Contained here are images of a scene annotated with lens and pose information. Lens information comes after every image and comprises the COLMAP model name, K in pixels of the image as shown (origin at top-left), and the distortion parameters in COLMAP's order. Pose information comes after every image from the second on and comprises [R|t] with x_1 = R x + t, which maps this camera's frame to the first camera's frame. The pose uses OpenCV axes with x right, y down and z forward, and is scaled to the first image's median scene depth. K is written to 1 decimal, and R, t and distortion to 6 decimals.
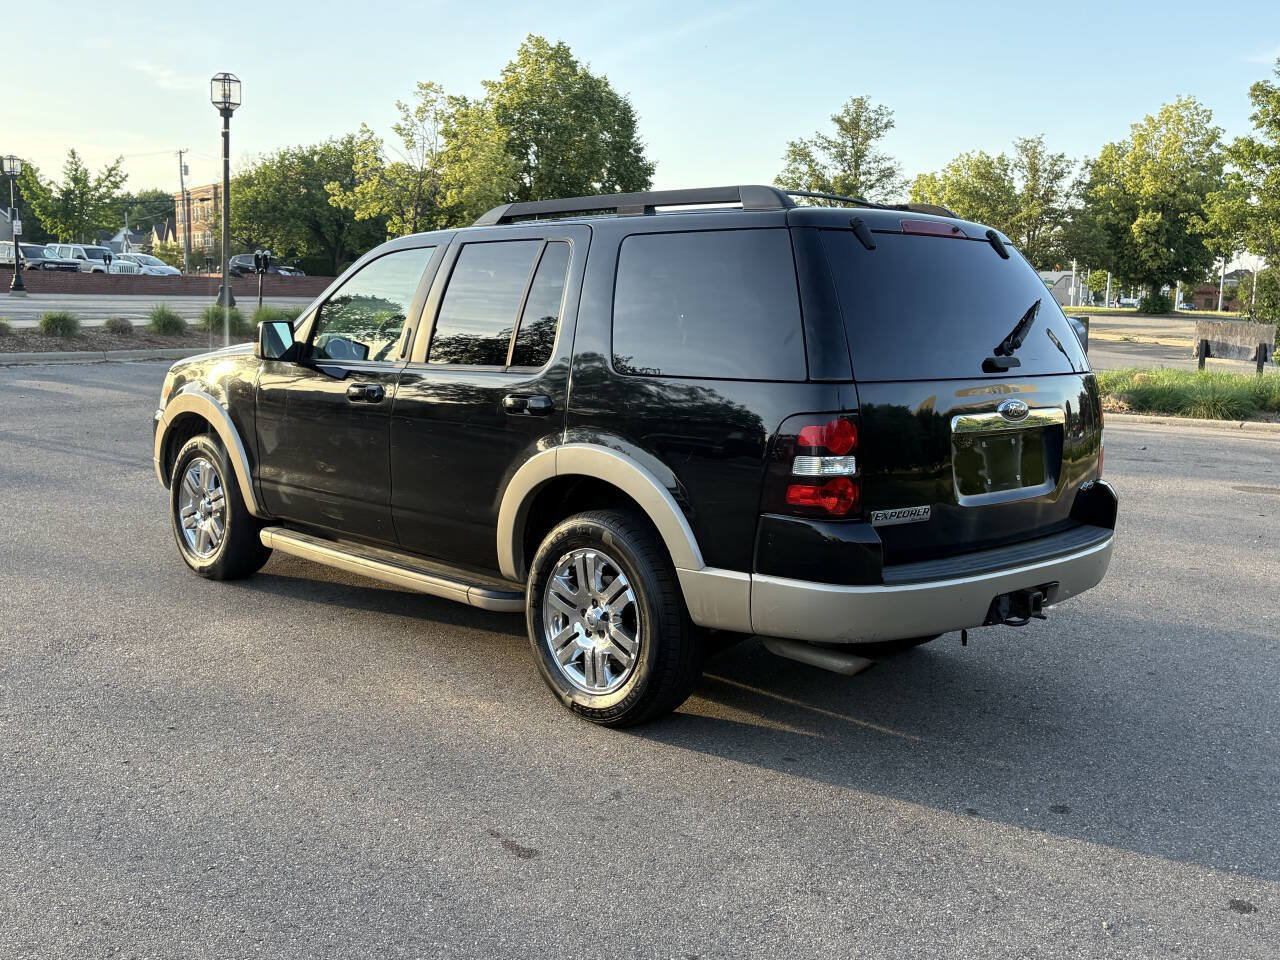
lens RADIAL K [[1294.2, 0, 640.0], [0, 1294.2, 480.0], [0, 0, 1]] dist [0.106902, -0.191246]
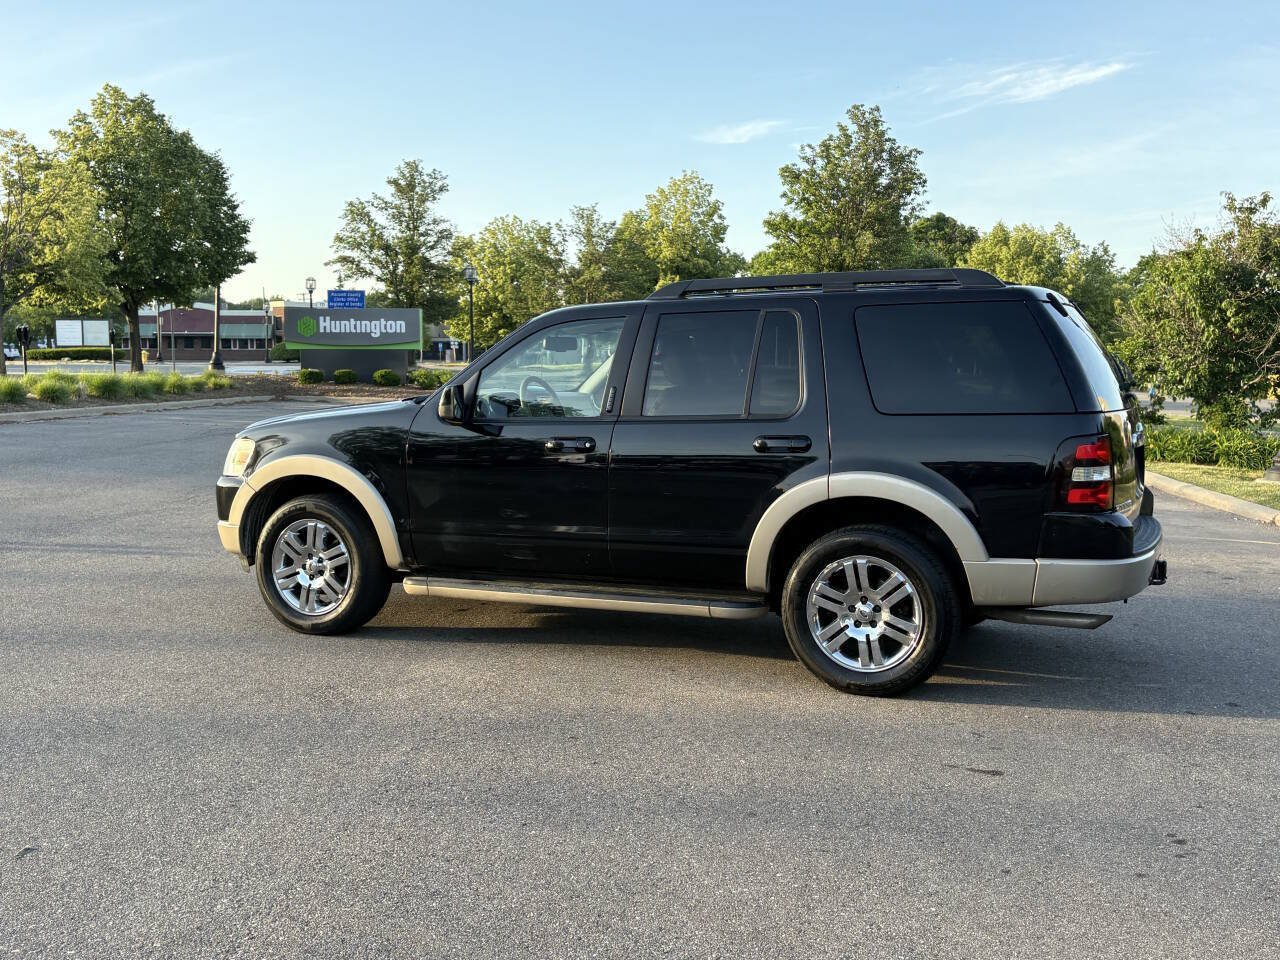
lens RADIAL K [[1294.2, 0, 640.0], [0, 1294.2, 480.0], [0, 0, 1]] dist [0.106902, -0.191246]
pose [[0.930581, -0.053703, 0.362127, -0.081932], [0.069092, 0.997169, -0.029669, 0.000297], [-0.359508, 0.052630, 0.931657, -0.011590]]
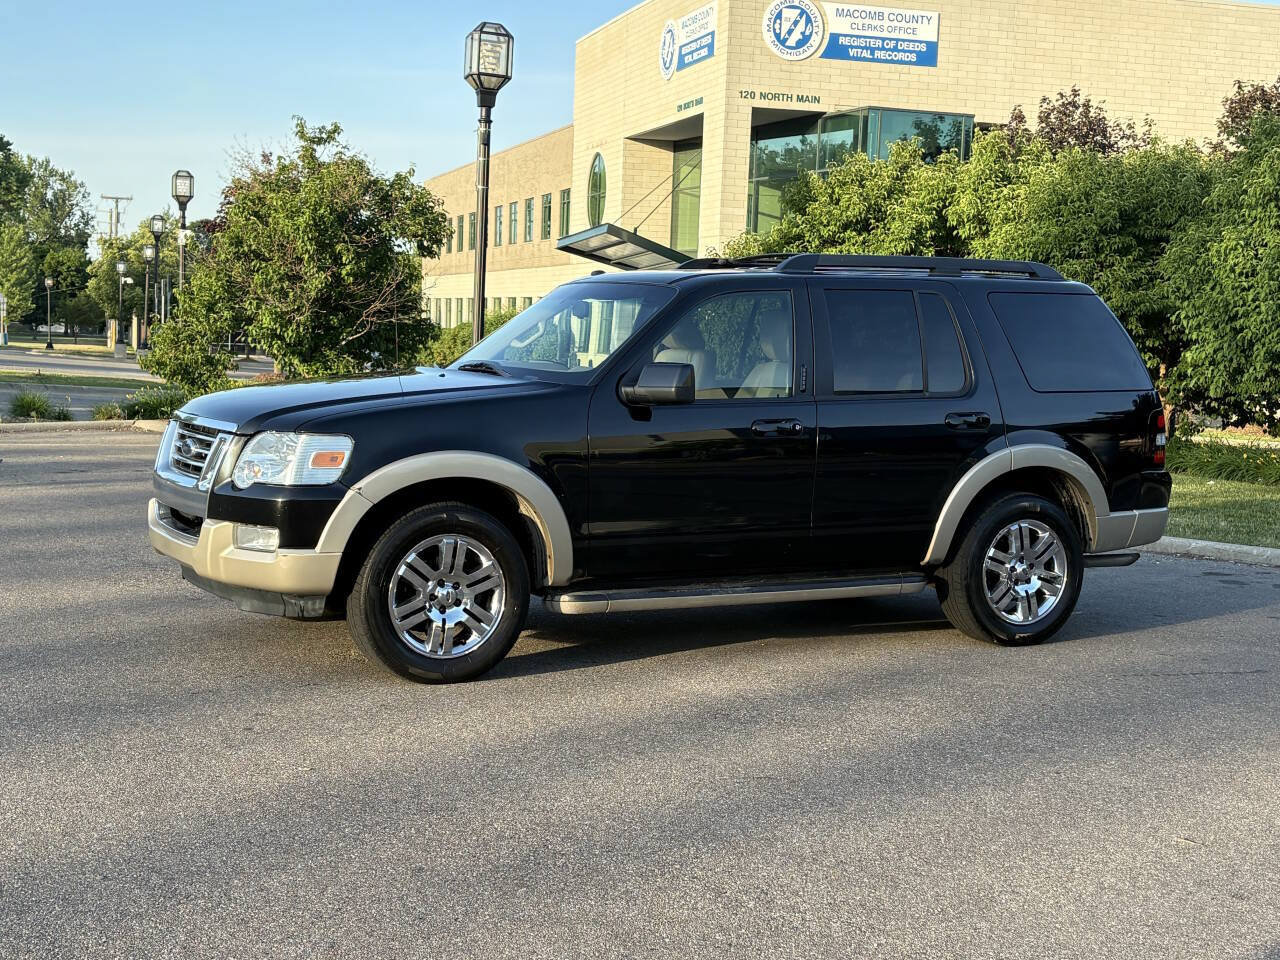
lens RADIAL K [[1767.0, 0, 627.1], [0, 1767.0, 476.4], [0, 0, 1]] dist [0.204569, -0.725566]
pose [[0.289581, -0.096767, 0.952249, -0.234677], [0.104703, 0.992109, 0.068977, -0.020154], [-0.951409, 0.079729, 0.297428, 0.099183]]
